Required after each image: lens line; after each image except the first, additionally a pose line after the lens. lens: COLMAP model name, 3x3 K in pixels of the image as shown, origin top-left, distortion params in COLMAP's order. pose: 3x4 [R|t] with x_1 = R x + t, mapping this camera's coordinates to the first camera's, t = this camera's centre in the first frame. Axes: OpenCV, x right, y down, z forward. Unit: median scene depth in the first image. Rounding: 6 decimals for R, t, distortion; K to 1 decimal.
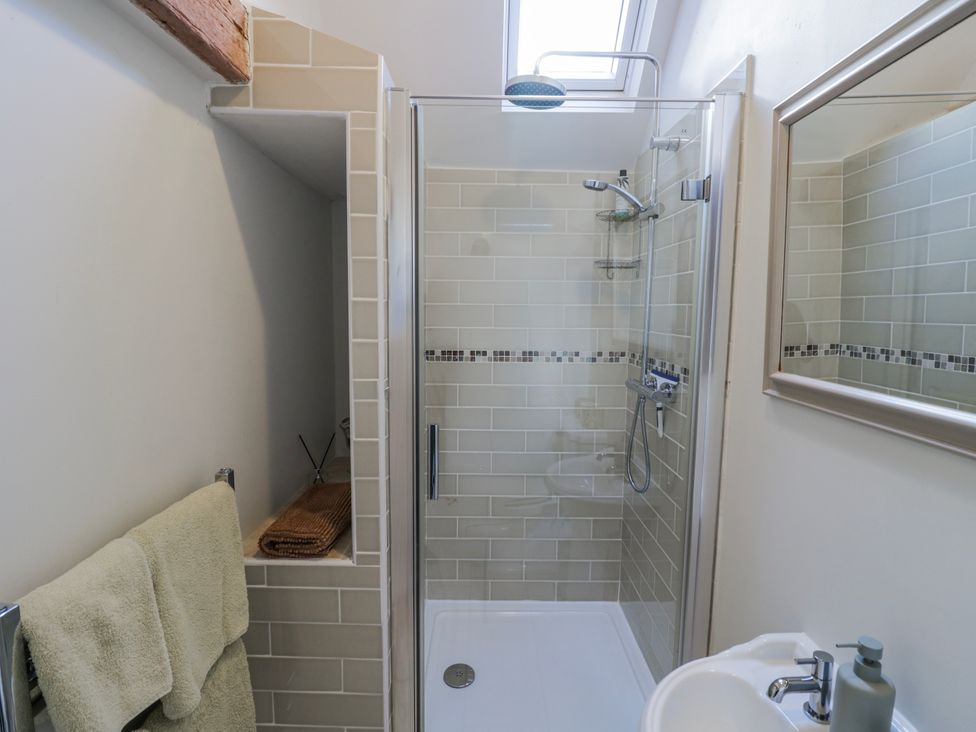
lens RADIAL K [[507.6, 0, 487.1], [0, 507.6, 364.4], [0, 0, 1]] dist [0.000305, -0.013427]
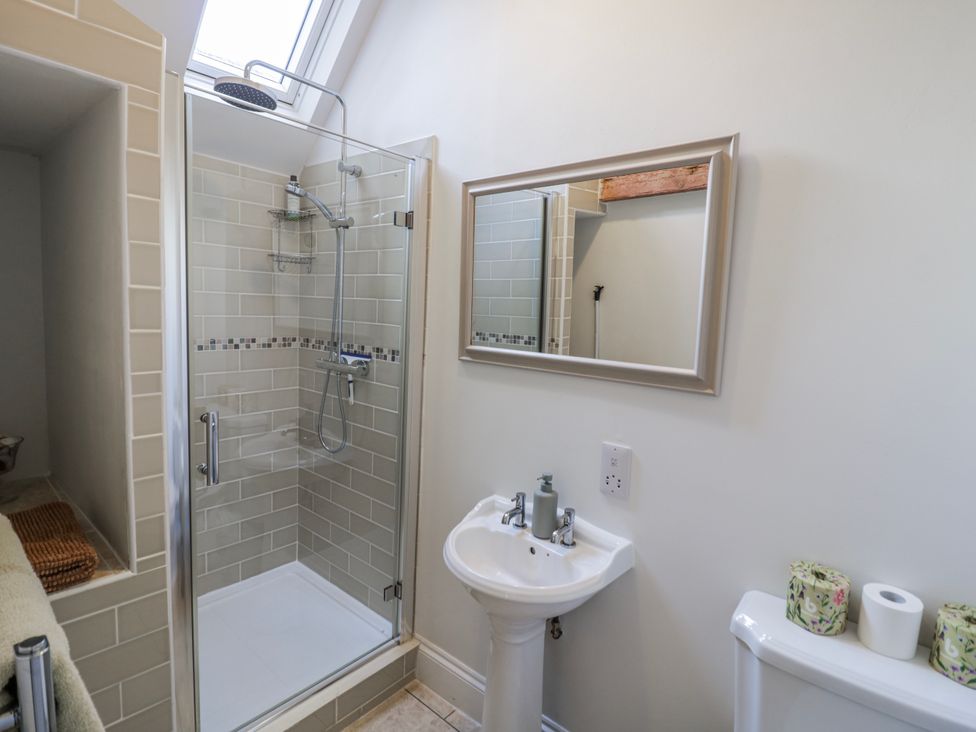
lens RADIAL K [[507.6, 0, 488.5], [0, 507.6, 364.2], [0, 0, 1]] dist [0.000305, -0.013427]
pose [[0.644111, -0.066205, 0.762062, -0.413767], [0.044732, 0.997803, 0.048877, -0.001632], [-0.763623, 0.002606, 0.645657, -0.068190]]
